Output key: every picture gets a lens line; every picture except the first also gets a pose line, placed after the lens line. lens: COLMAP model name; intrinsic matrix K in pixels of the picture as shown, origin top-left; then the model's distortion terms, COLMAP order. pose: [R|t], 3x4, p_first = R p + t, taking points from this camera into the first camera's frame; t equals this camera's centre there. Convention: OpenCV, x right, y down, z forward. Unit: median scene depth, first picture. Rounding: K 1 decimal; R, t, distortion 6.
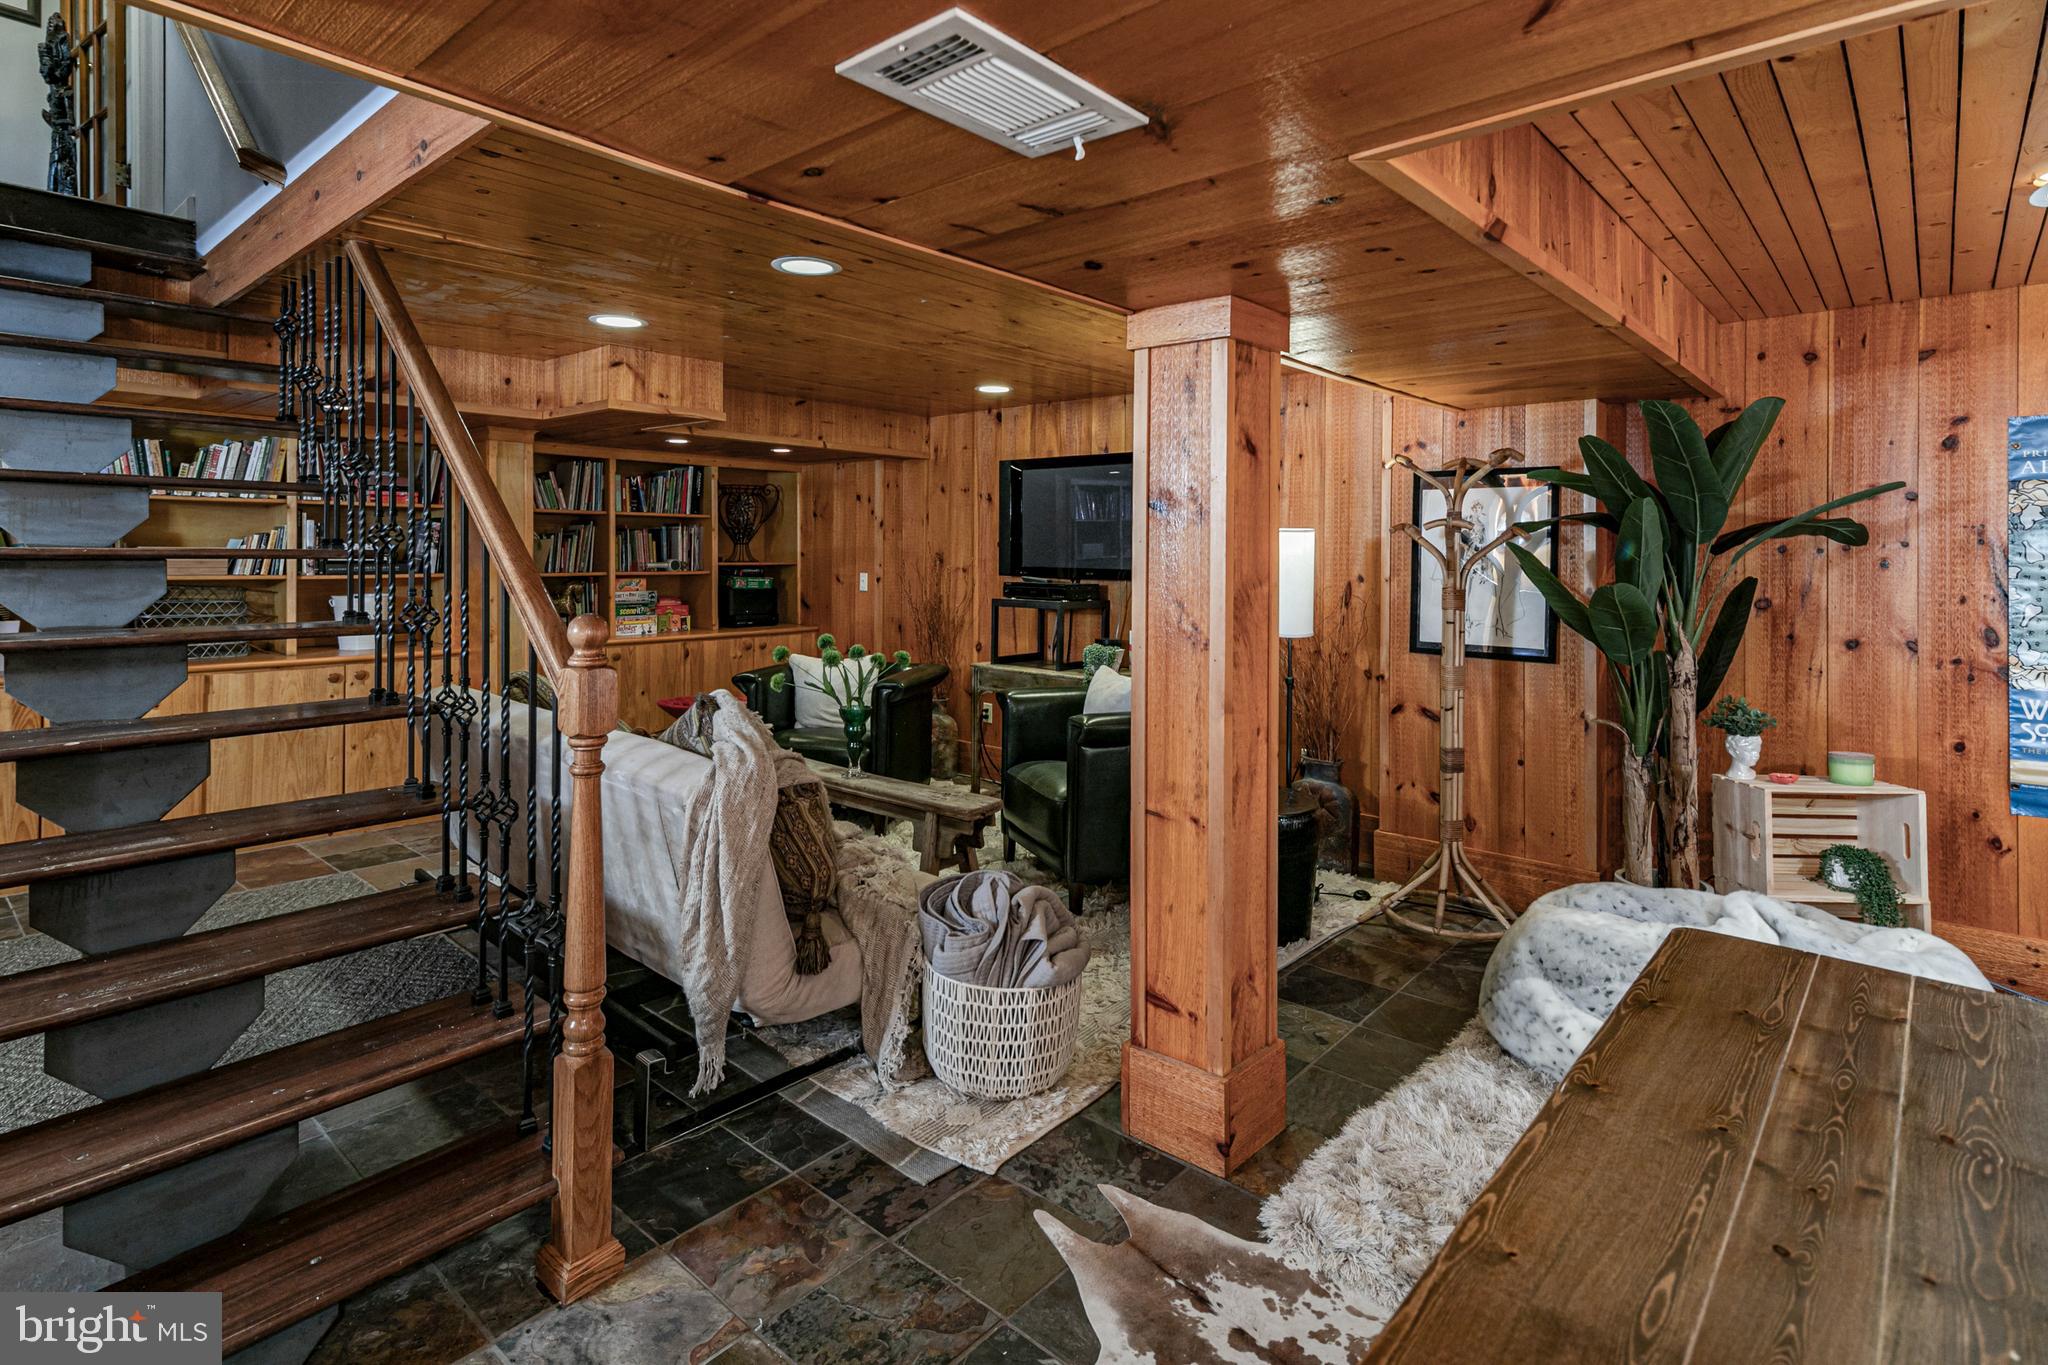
lens RADIAL K [[1016.4, 0, 1024.0], [0, 1016.4, 682.5], [0, 0, 1]] dist [-0.000043, -0.000133]
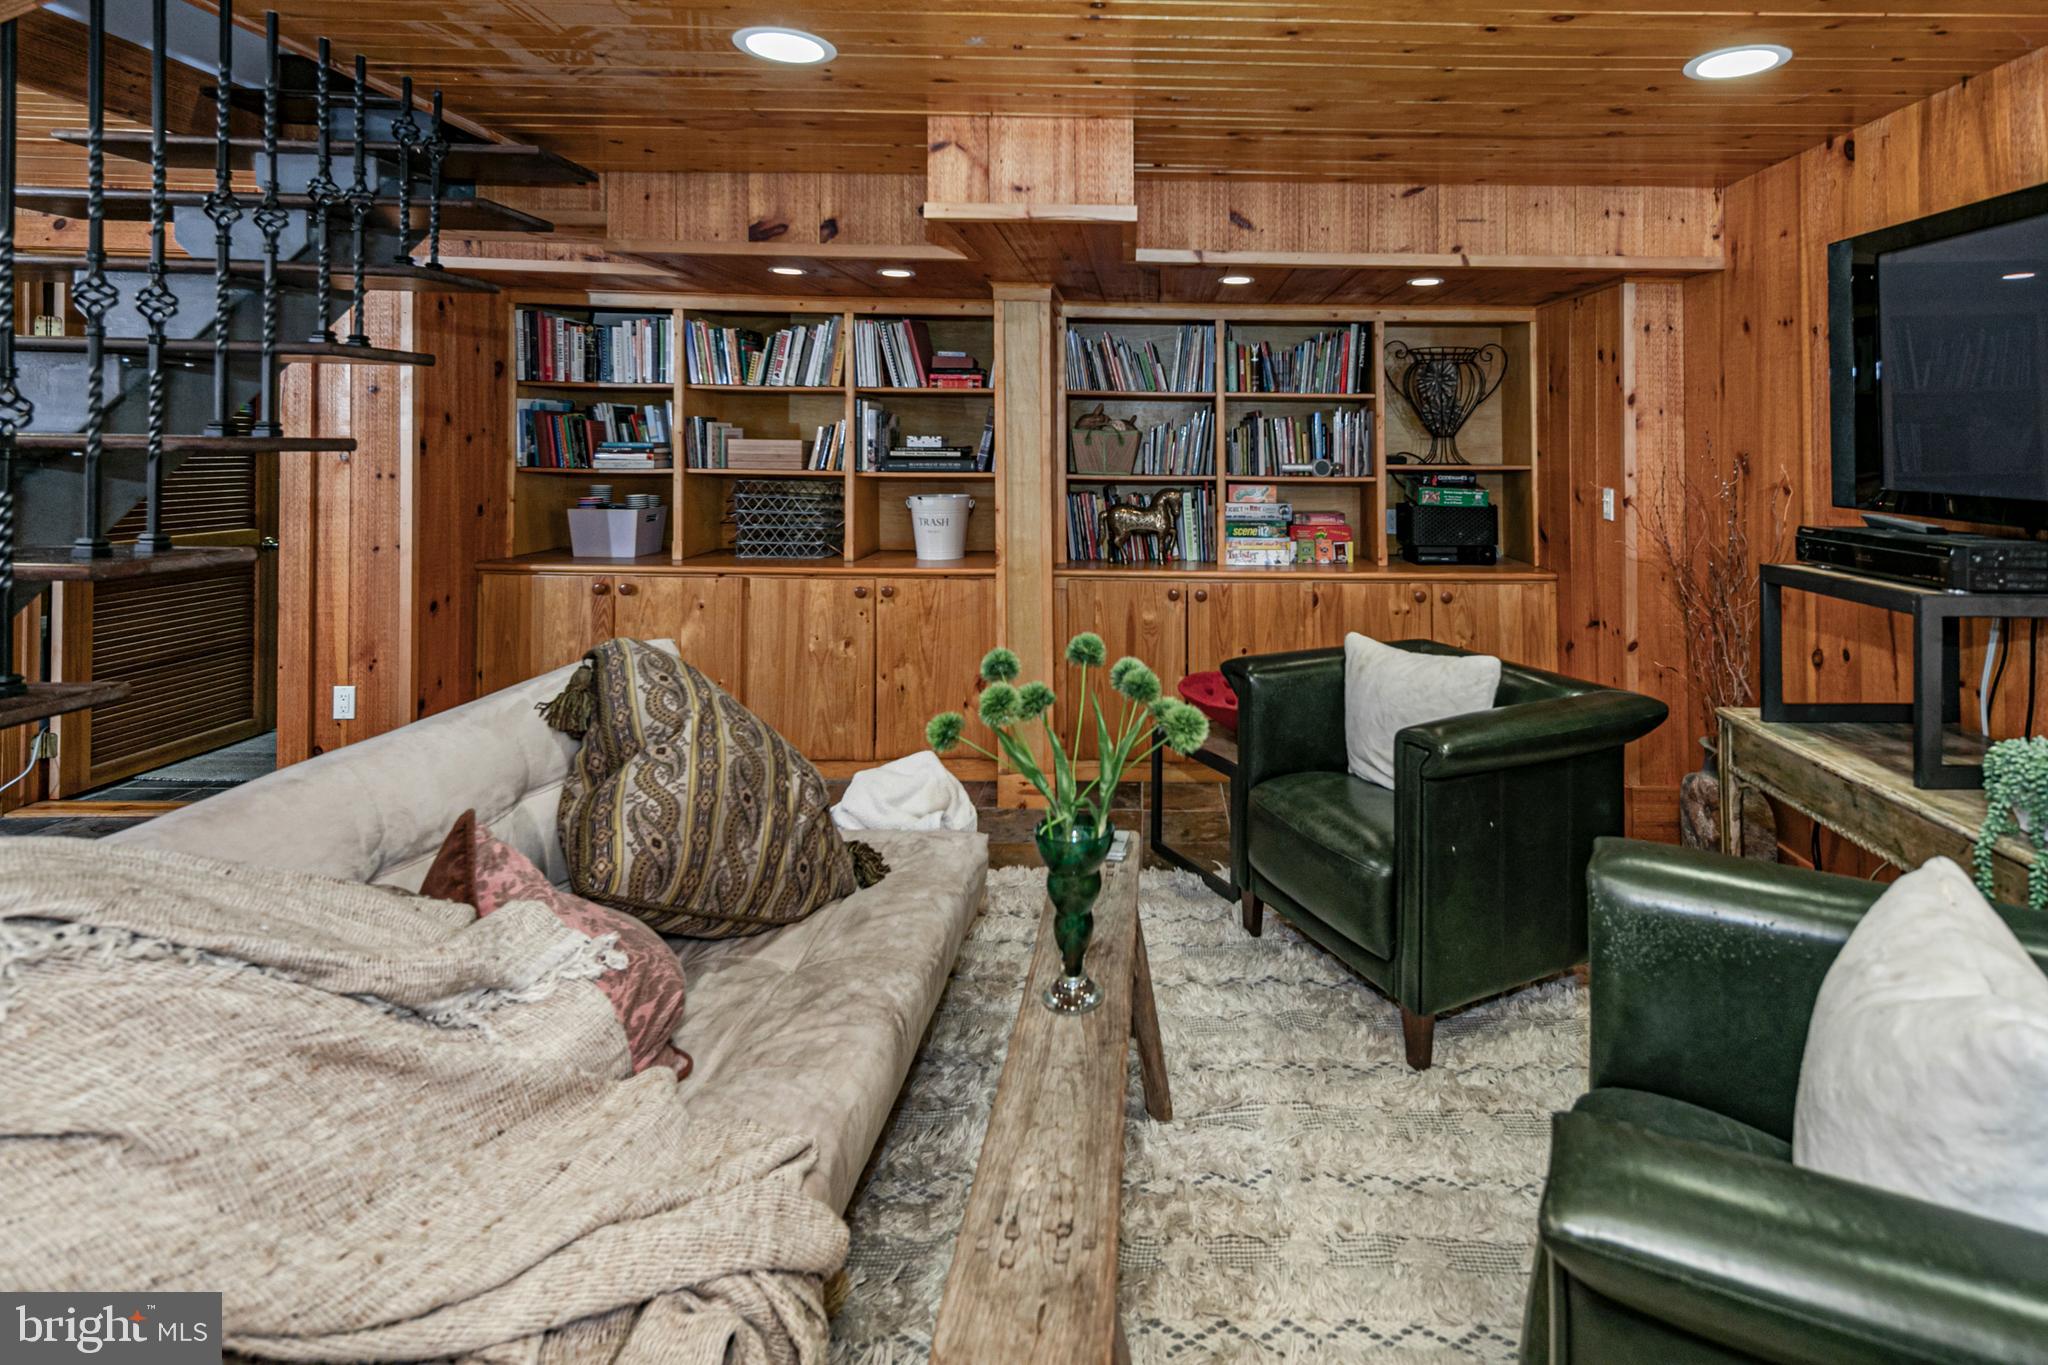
lens RADIAL K [[1112.1, 0, 1024.4], [0, 1112.1, 464.7], [0, 0, 1]] dist [0.014373, 0.000106]
pose [[0.668325, 0.017184, -0.743671, 0.086983], [-0.101949, 0.992415, -0.068688, -0.048145], [0.736850, 0.121723, 0.665008, 0.373307]]
